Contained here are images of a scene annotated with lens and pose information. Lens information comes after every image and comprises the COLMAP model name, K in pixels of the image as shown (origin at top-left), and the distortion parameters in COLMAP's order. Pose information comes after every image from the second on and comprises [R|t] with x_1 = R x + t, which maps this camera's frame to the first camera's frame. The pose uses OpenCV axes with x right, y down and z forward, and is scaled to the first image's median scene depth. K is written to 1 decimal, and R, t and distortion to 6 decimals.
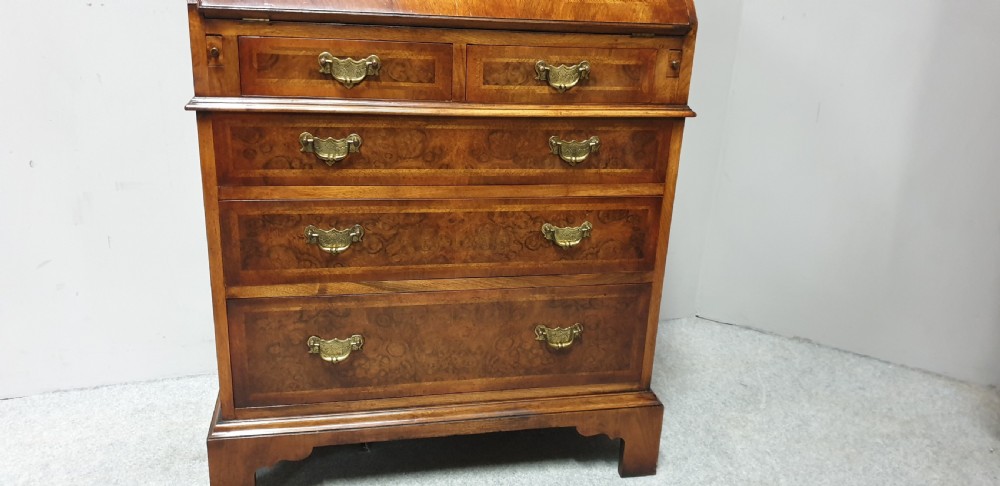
lens RADIAL K [[776.7, 0, 522.2], [0, 776.7, 243.3], [0, 0, 1]] dist [0.065404, -0.093612]
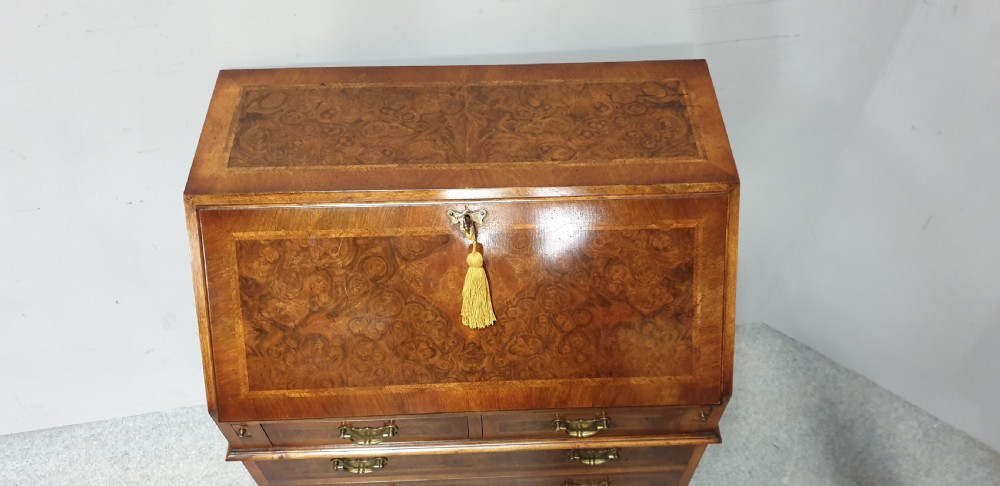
lens RADIAL K [[776.7, 0, 521.3], [0, 776.7, 247.8], [0, 0, 1]] dist [0.065404, -0.093612]
pose [[0.984786, 0.104997, -0.138466, 0.085873], [-0.017610, 0.853015, 0.521589, -0.872350], [0.172879, -0.511215, 0.841886, 0.256193]]
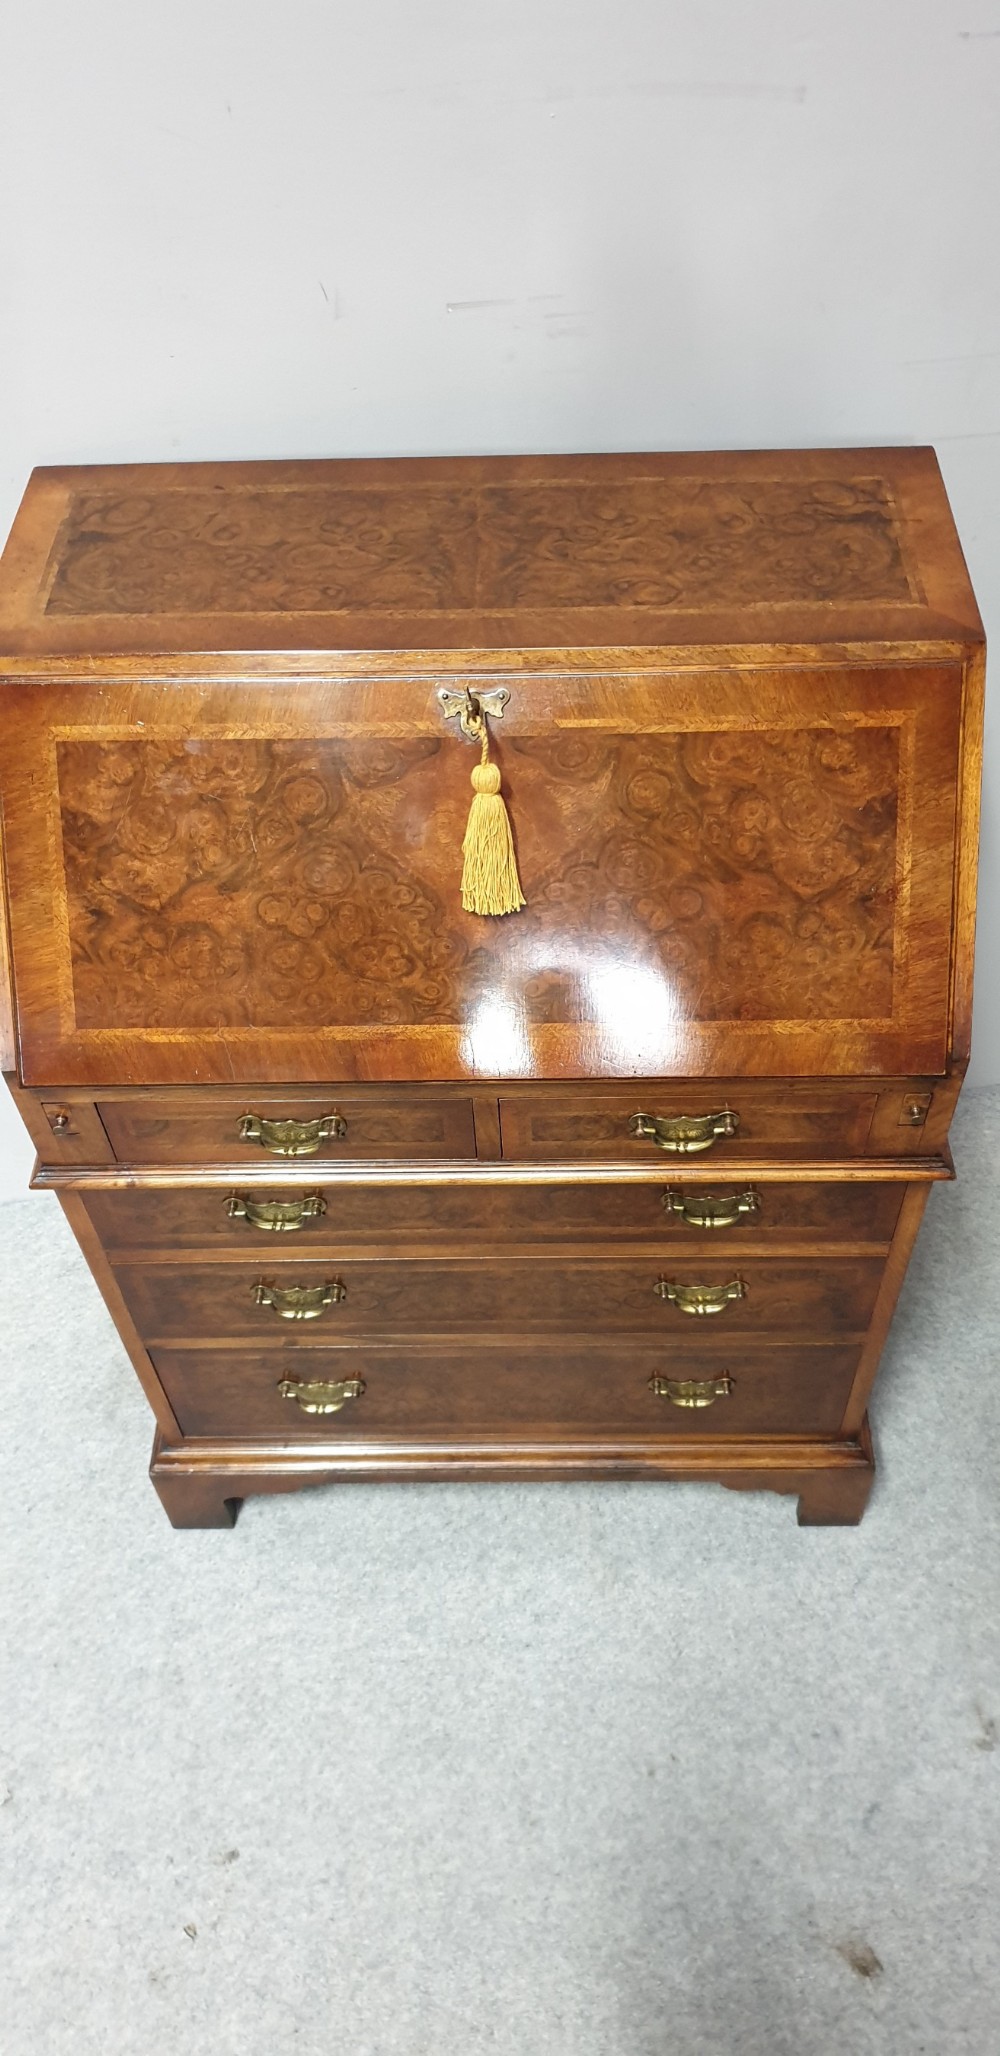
lens RADIAL K [[1597.0, 0, 528.4], [0, 1597.0, 1079.5], [0, 0, 1]] dist [0.065404, -0.093612]
pose [[0.972817, 0.119906, -0.198116, 0.150748], [-0.001901, 0.859619, 0.510932, -0.754023], [0.231568, -0.496667, 0.836480, 0.084458]]
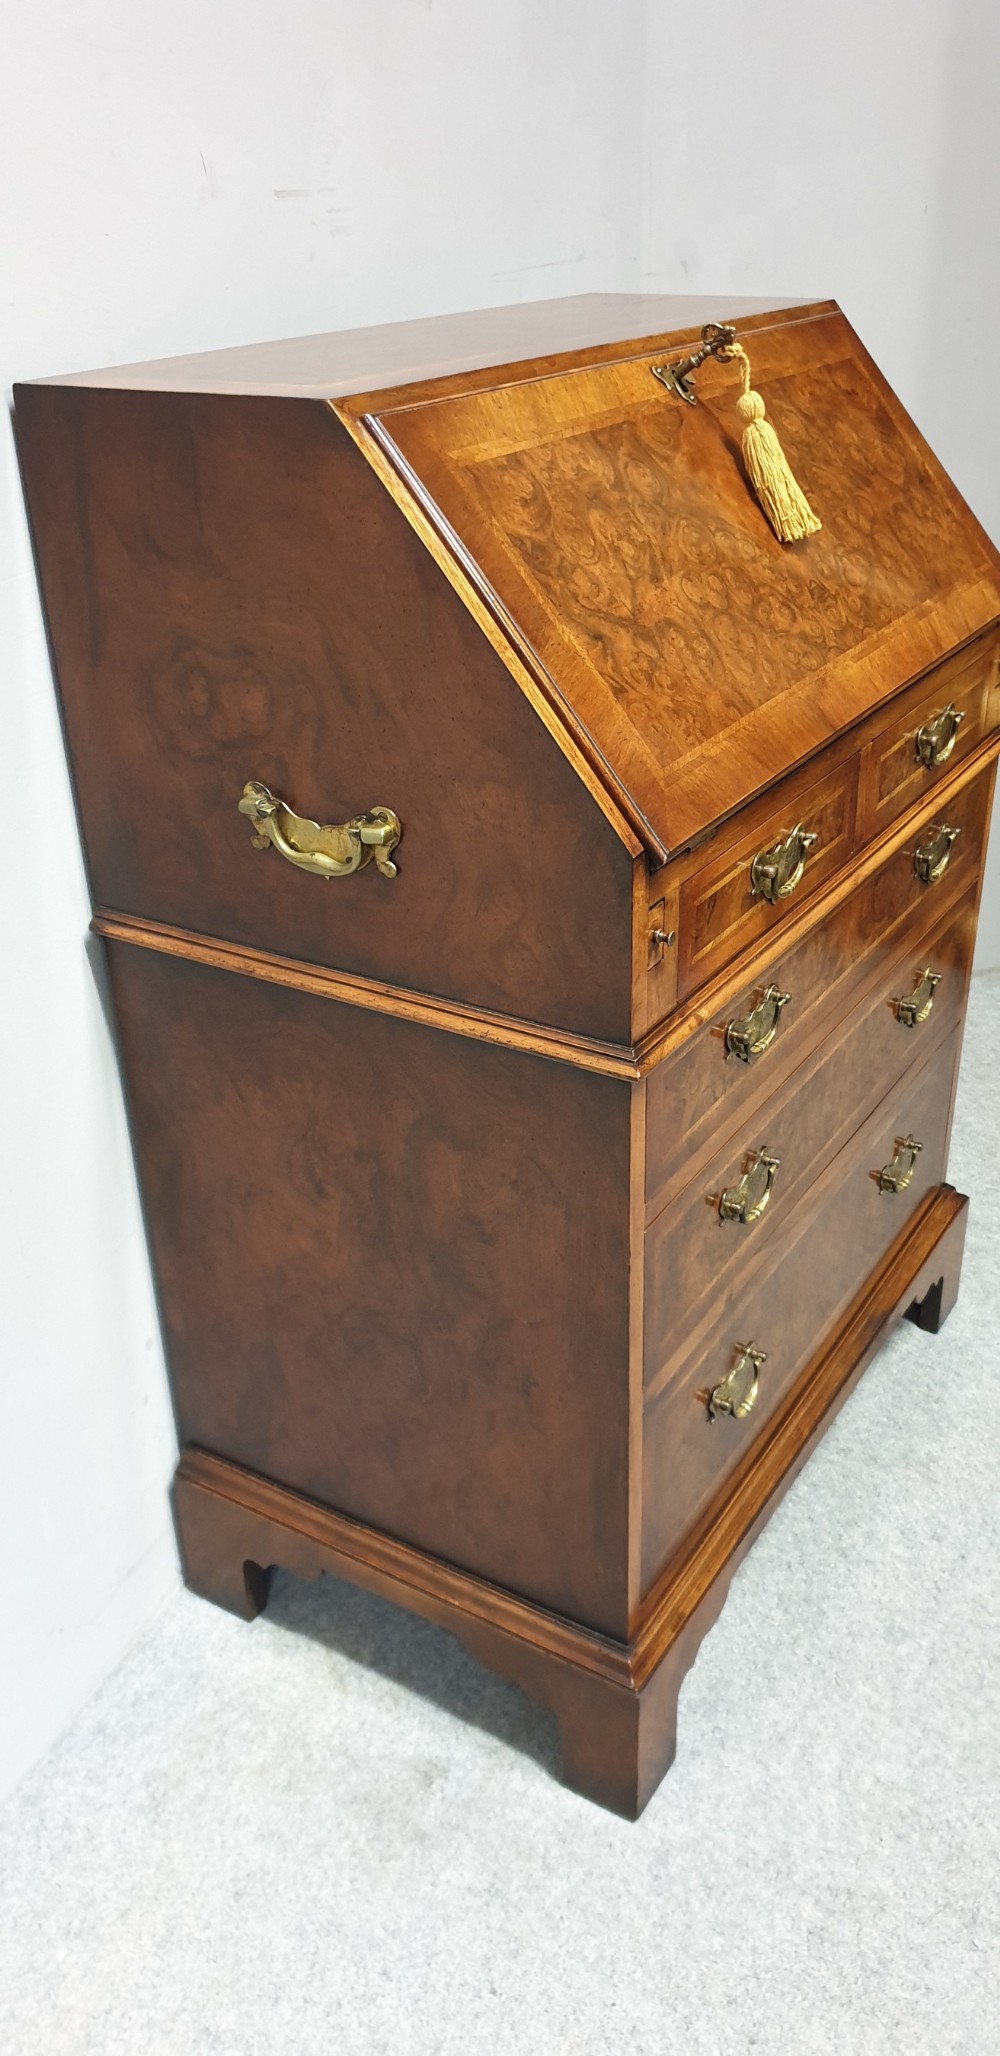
lens RADIAL K [[1597.0, 0, 540.0], [0, 1597.0, 1095.9], [0, 0, 1]] dist [0.065404, -0.093612]
pose [[0.686916, -0.427647, 0.587593, -0.872067], [0.318105, 0.903896, 0.285975, -0.382085], [-0.653419, -0.009525, 0.756937, 0.298324]]
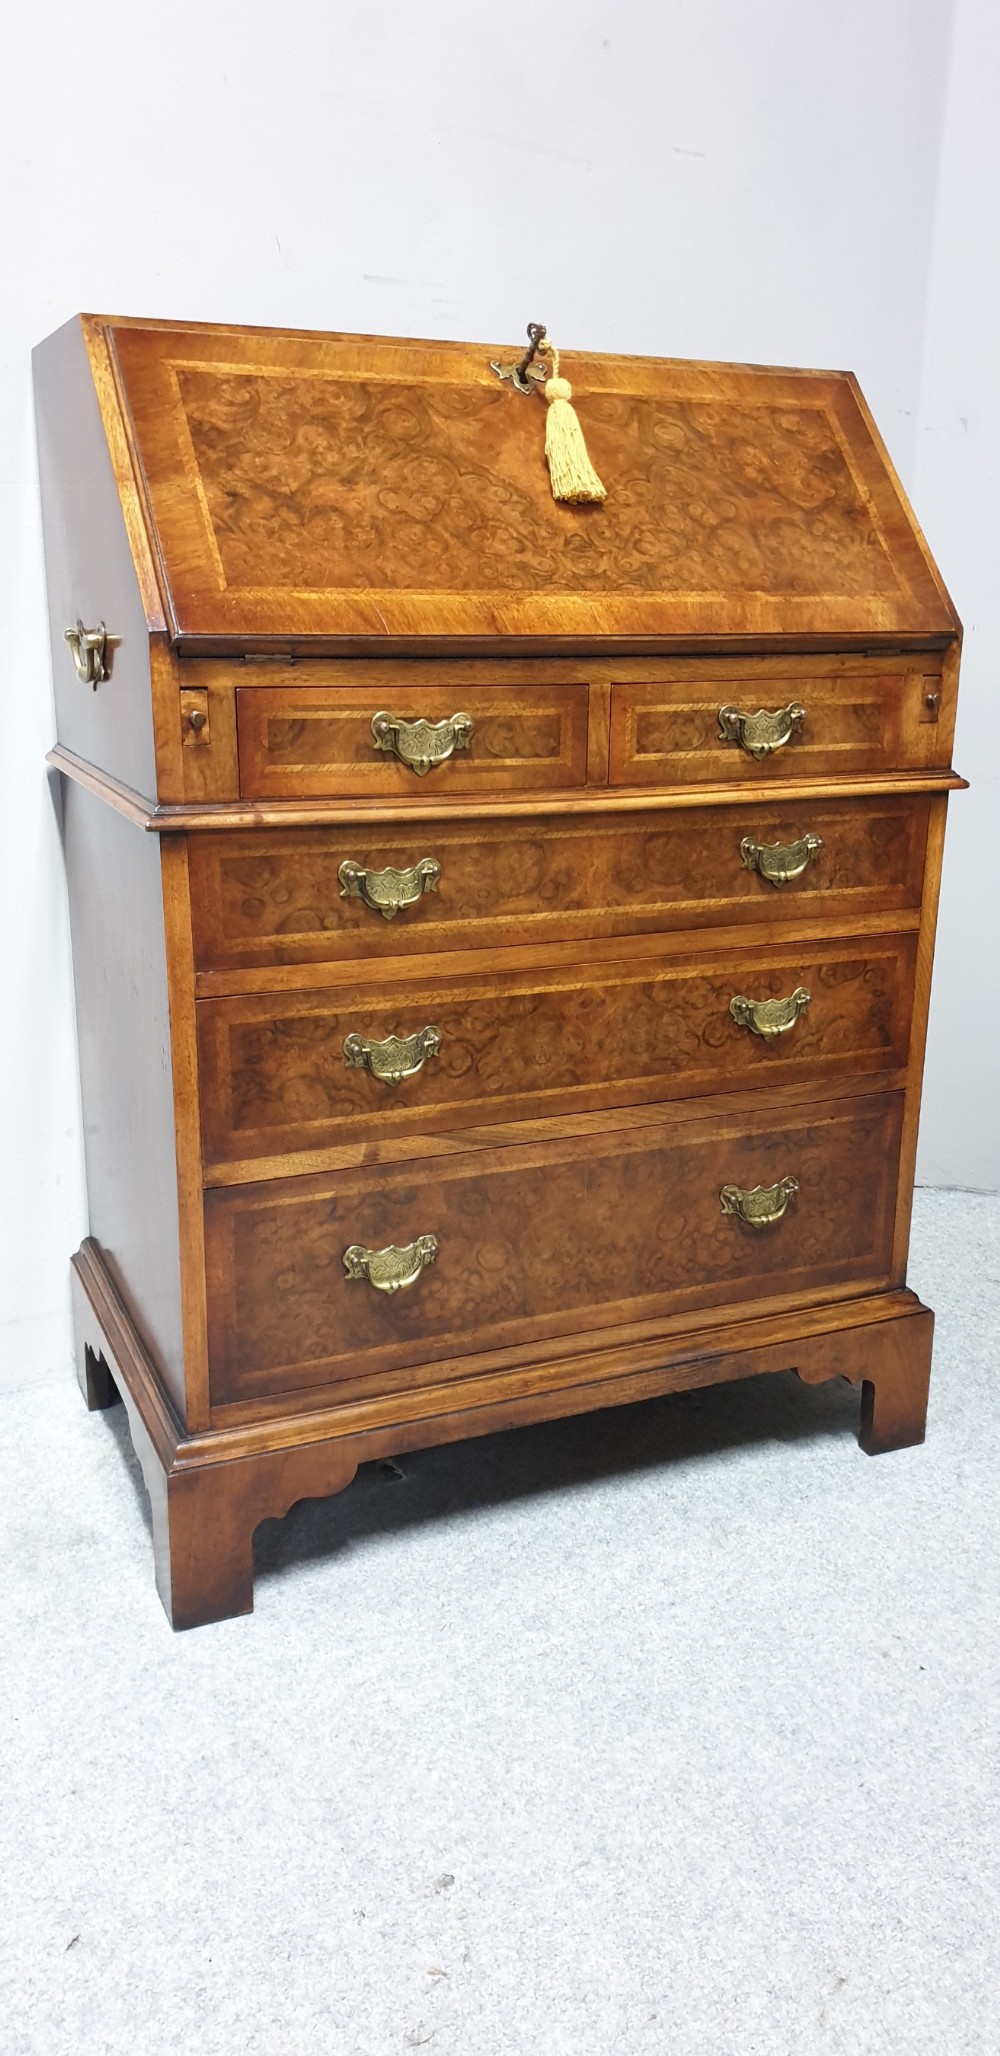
lens RADIAL K [[1597.0, 0, 521.5], [0, 1597.0, 1067.7], [0, 0, 1]] dist [0.065404, -0.093612]
pose [[0.976830, -0.105237, 0.186354, -0.347332], [0.116306, 0.991981, -0.049463, 0.065744], [-0.179654, 0.069991, 0.981237, -0.102048]]
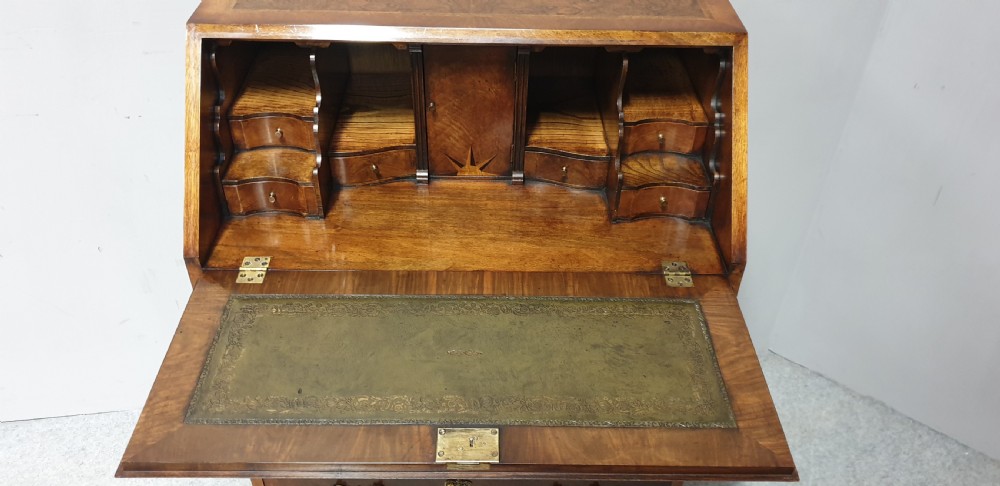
lens RADIAL K [[776.7, 0, 496.3], [0, 776.7, 243.4], [0, 0, 1]] dist [0.065404, -0.093612]
pose [[0.978503, 0.100506, -0.180083, 0.104636], [-0.039422, 0.948263, 0.315028, -0.541503], [0.202429, -0.301156, 0.931841, 0.148759]]
